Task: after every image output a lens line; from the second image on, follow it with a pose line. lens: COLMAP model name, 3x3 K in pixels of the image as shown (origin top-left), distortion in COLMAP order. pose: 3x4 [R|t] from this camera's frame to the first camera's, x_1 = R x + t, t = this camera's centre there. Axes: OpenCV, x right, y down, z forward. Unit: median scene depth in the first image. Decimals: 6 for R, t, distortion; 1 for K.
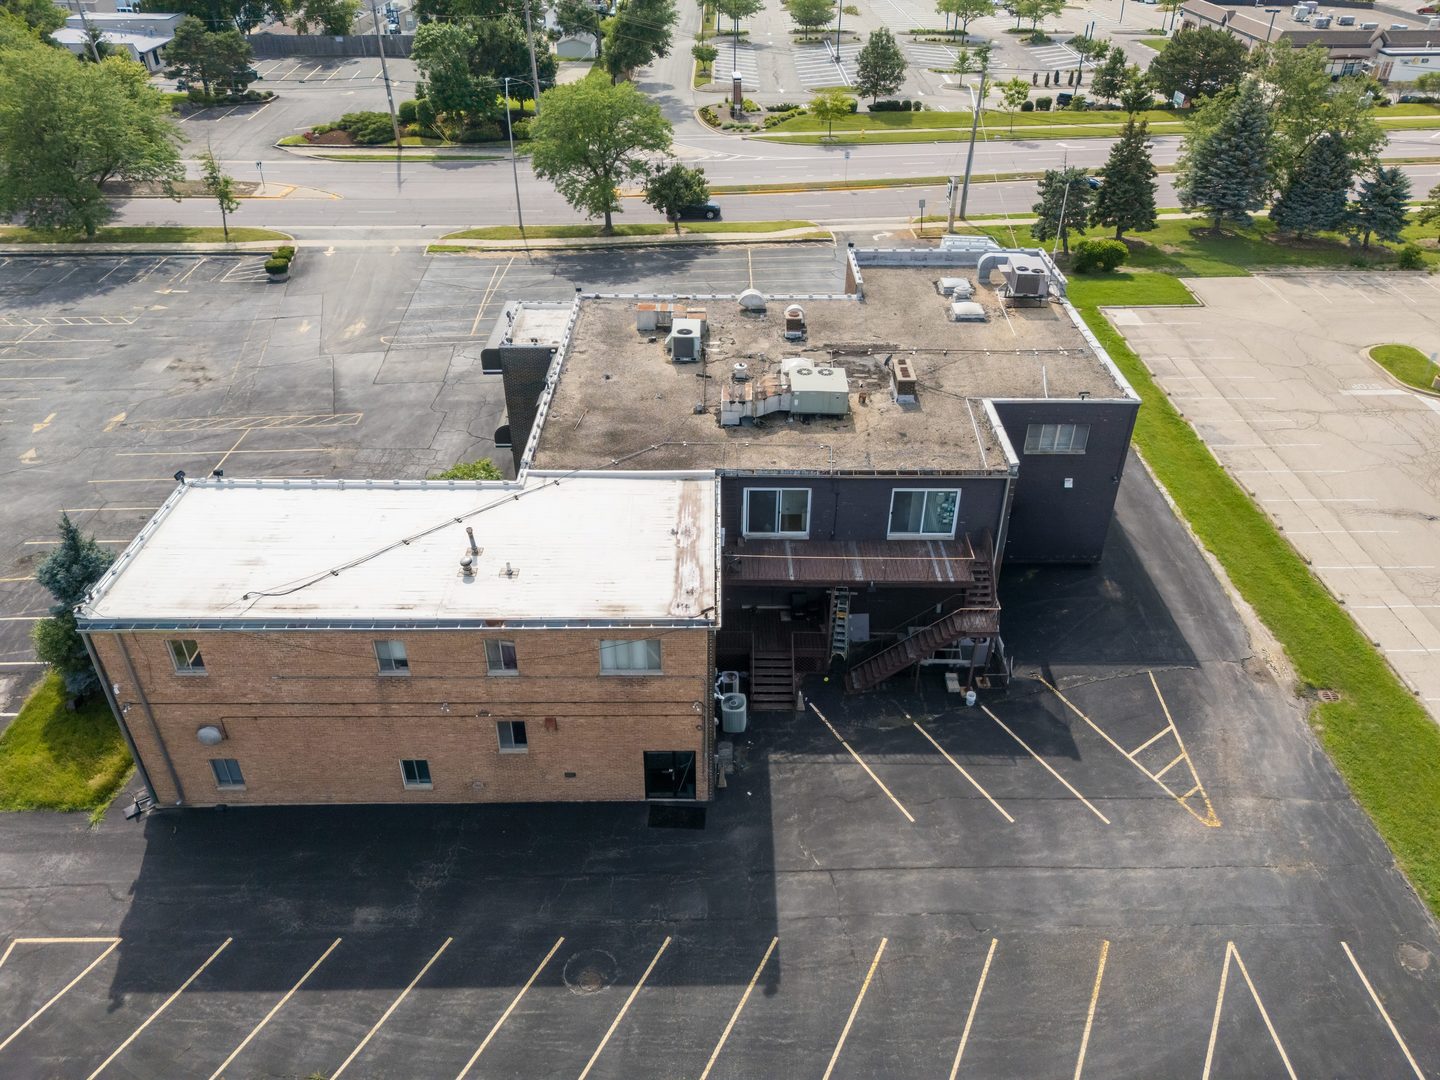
lens RADIAL K [[1076.2, 0, 719.8], [0, 1076.2, 509.3], [0, 0, 1]] dist [0.071094, -0.070054]
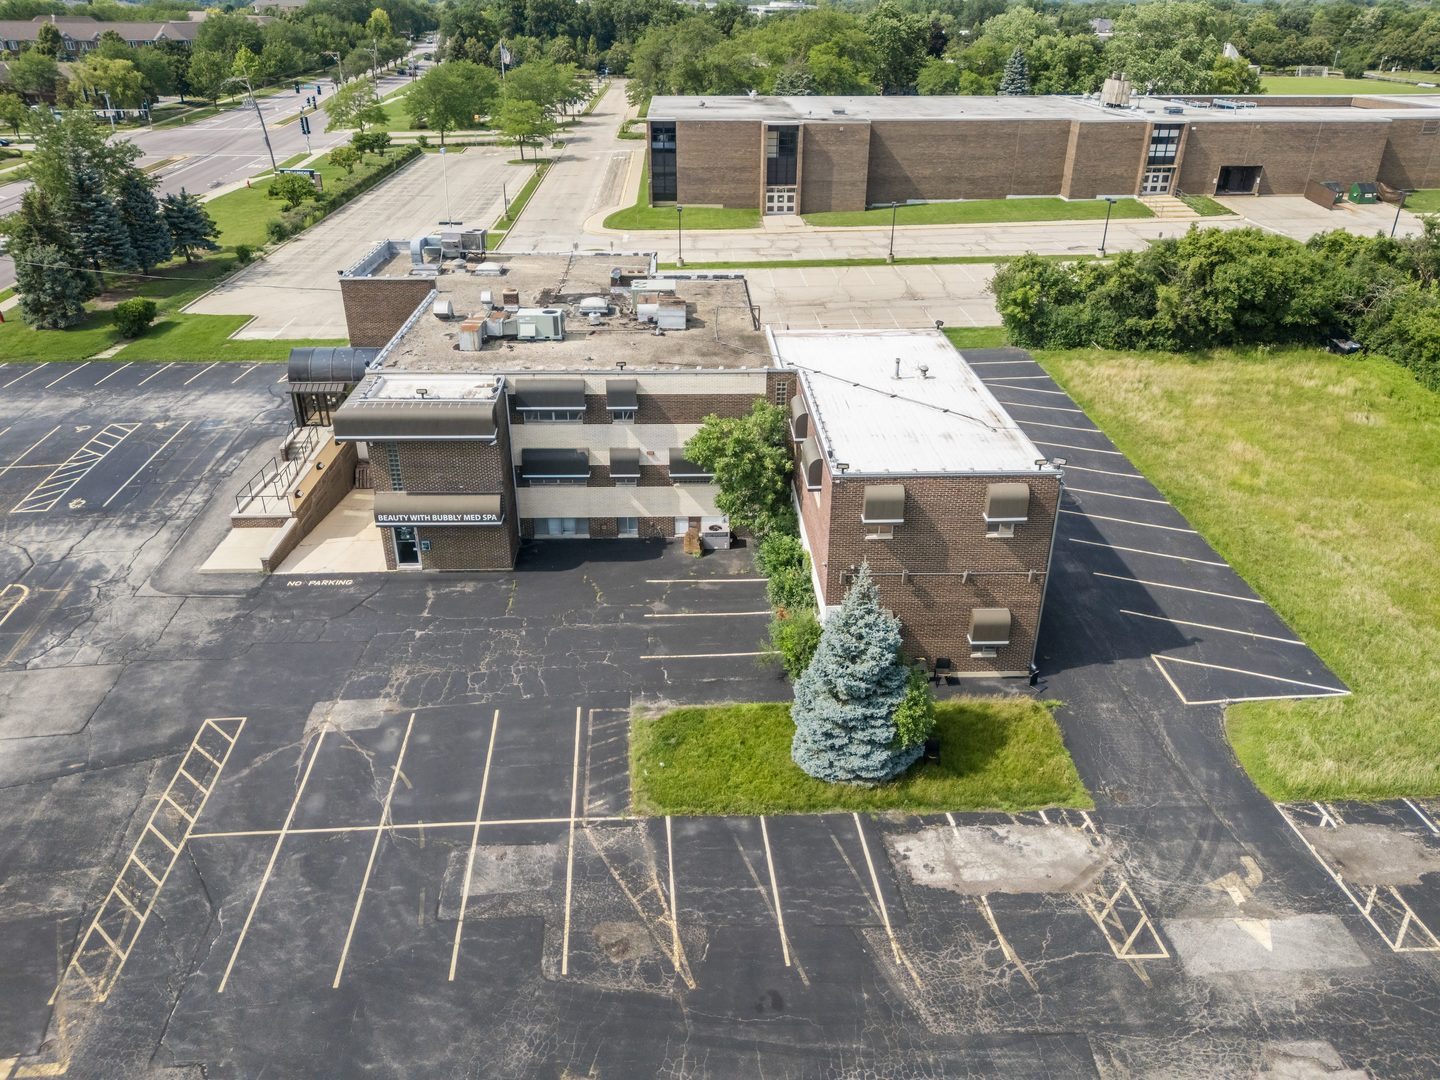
lens RADIAL K [[1076.2, 0, 722.0], [0, 1076.2, 513.8], [0, 0, 1]] dist [0.071094, -0.070054]
pose [[-0.038793, -0.431413, 0.901320, -0.821434], [0.525922, 0.758144, 0.385518, -0.253268], [-0.849648, 0.488980, 0.197479, 0.556986]]
